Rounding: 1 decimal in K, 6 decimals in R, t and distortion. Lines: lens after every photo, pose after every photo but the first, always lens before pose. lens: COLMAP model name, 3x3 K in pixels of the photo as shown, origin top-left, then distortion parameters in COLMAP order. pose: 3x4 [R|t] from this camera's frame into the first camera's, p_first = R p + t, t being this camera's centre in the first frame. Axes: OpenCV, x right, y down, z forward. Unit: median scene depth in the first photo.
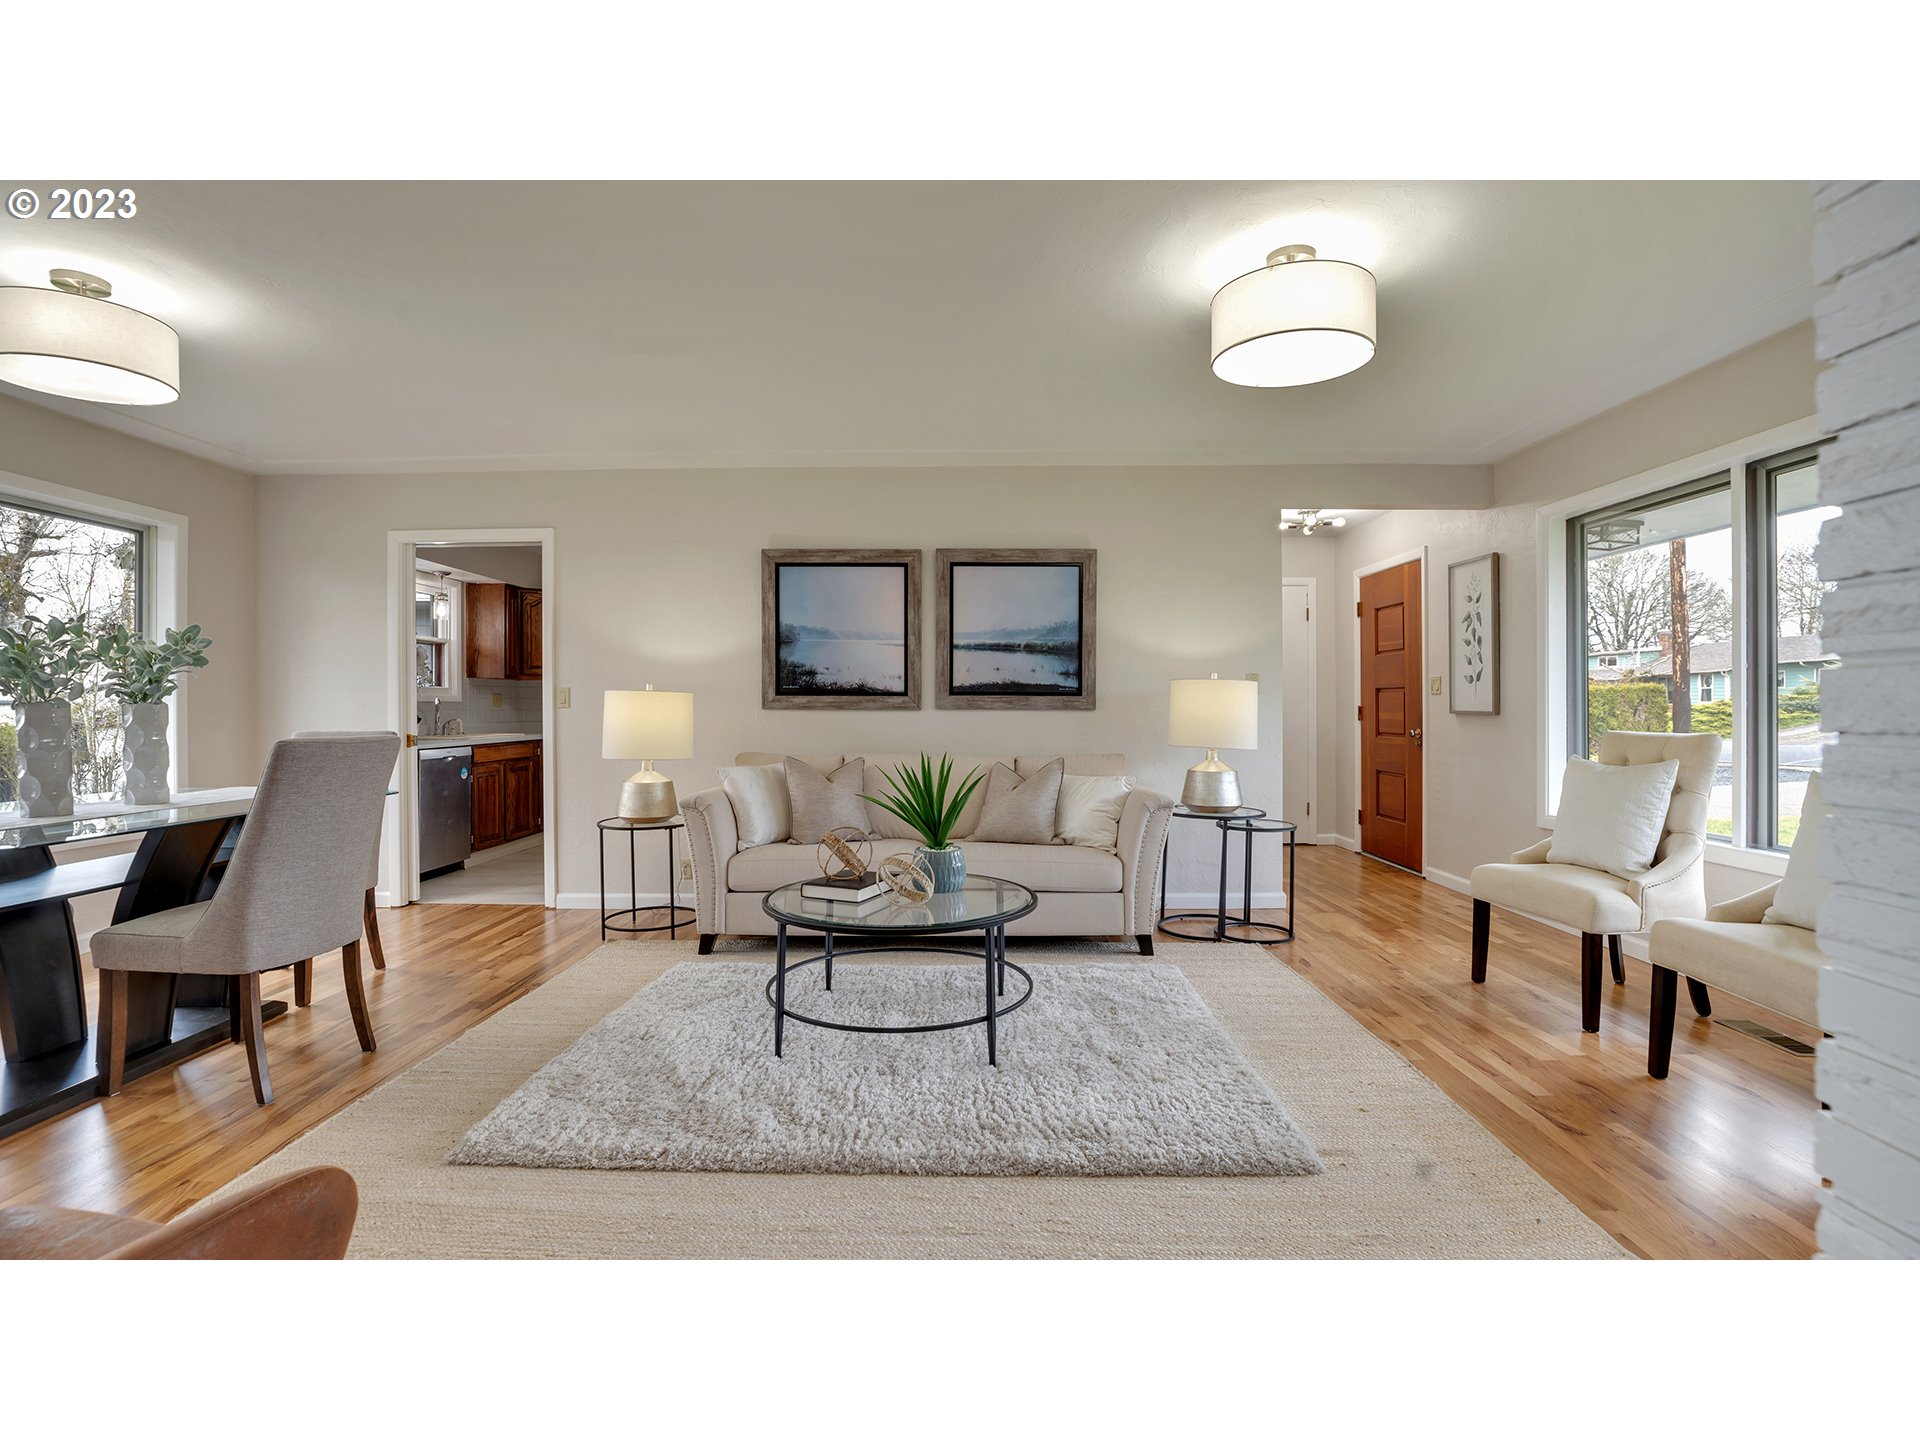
lens RADIAL K [[902.6, 0, 957.0], [0, 902.6, 732.4], [0, 0, 1]] dist [-0.031706, 0.000192]
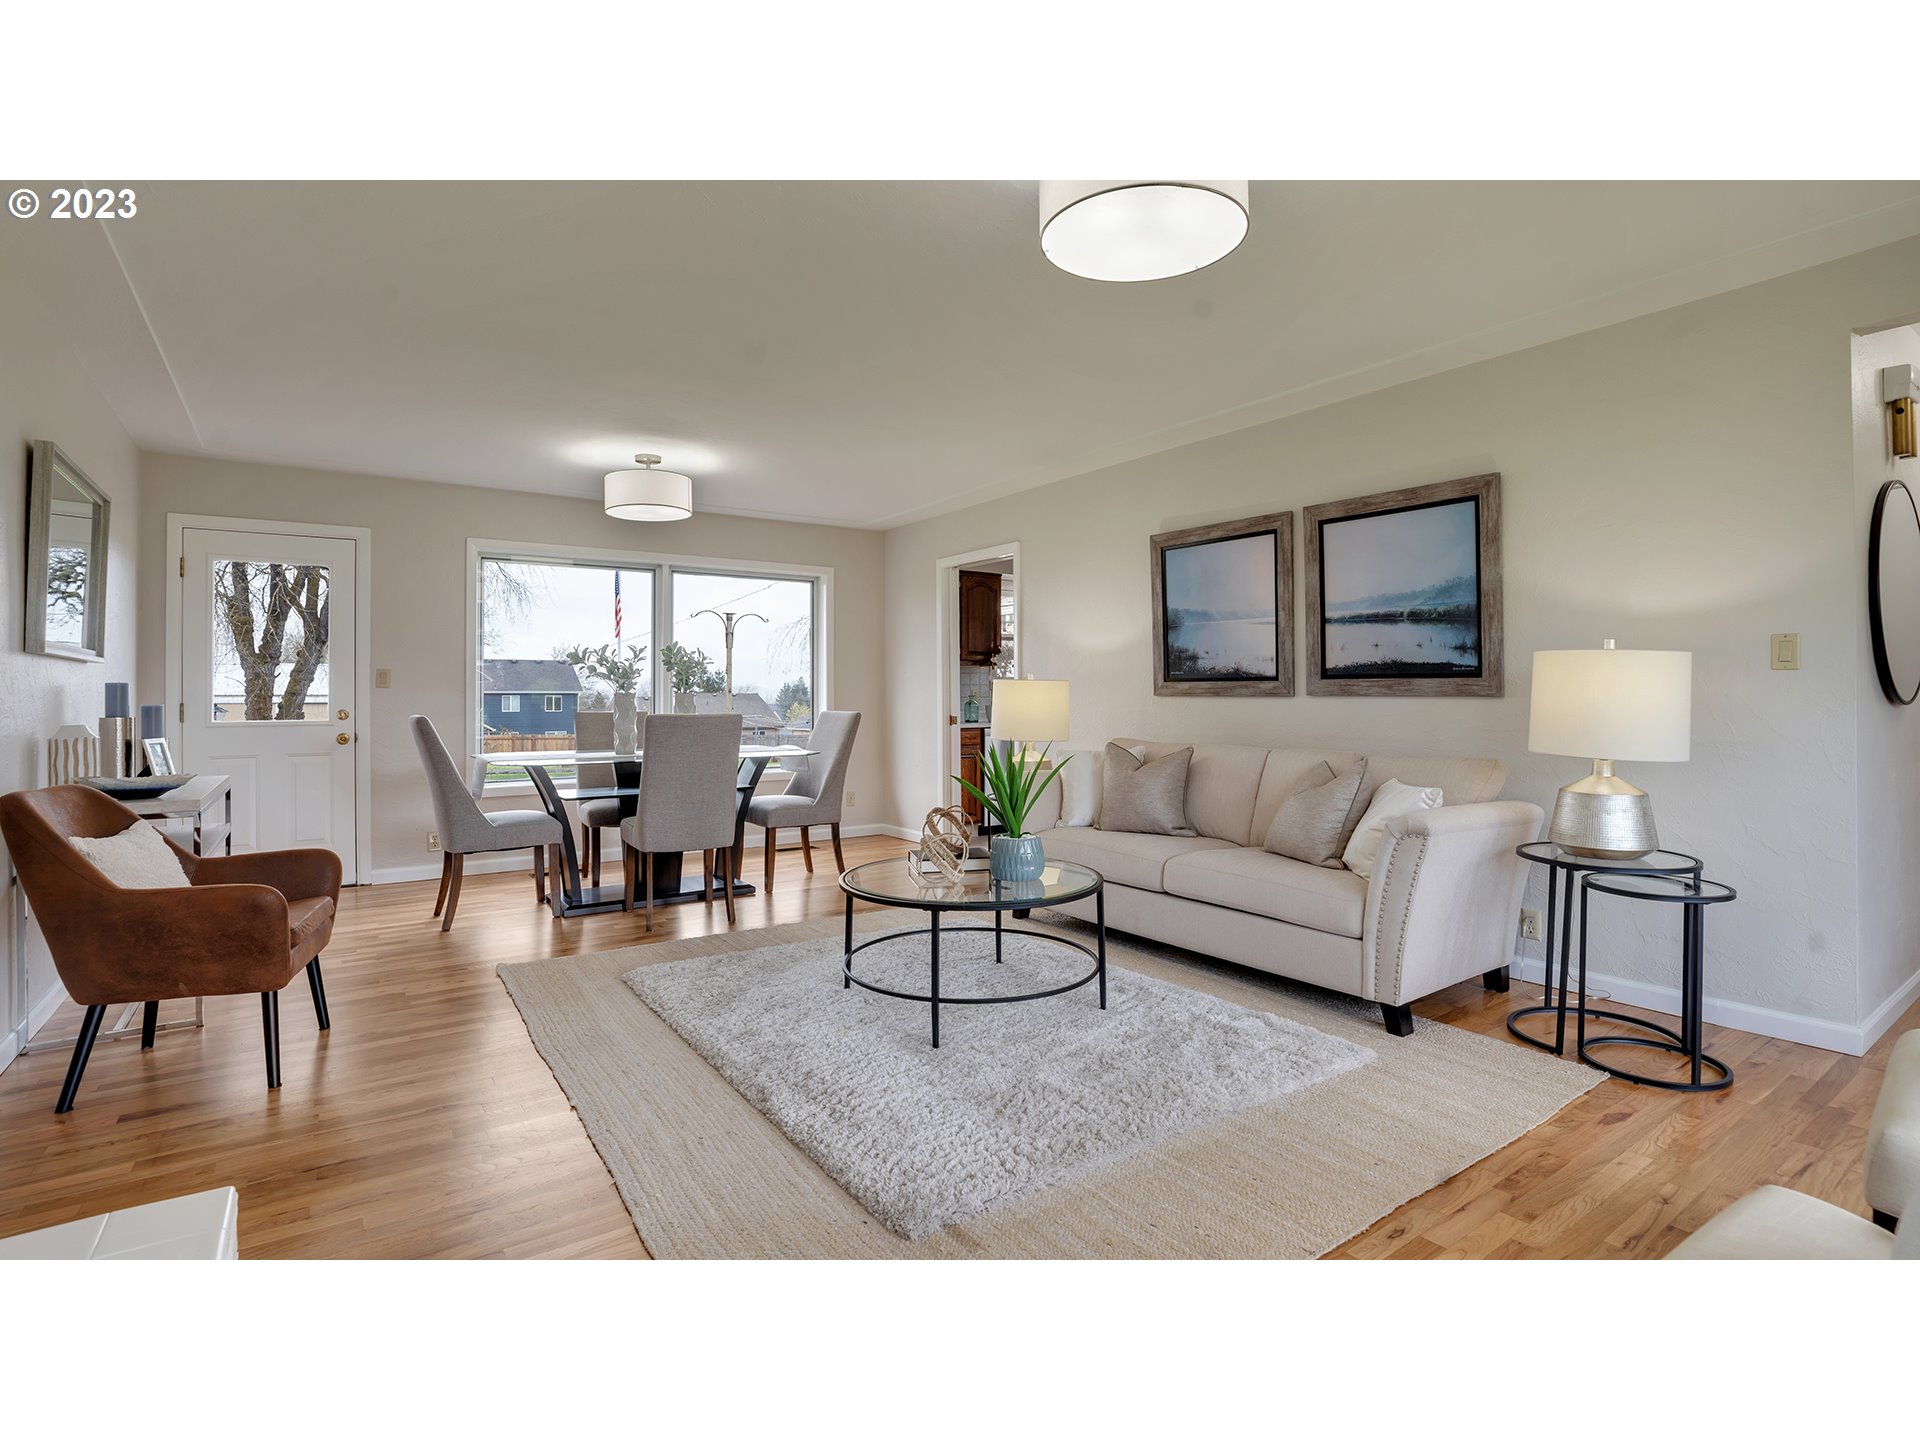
lens RADIAL K [[949.7, 0, 960.0], [0, 949.7, 720.0], [0, 0, 1]] dist [-0.001507, 0.000021]
pose [[0.582528, 0.020625, -0.812549, 0.516481], [-0.008044, 0.999775, 0.019610, -0.017585], [0.812771, -0.004887, 0.582563, 0.210058]]
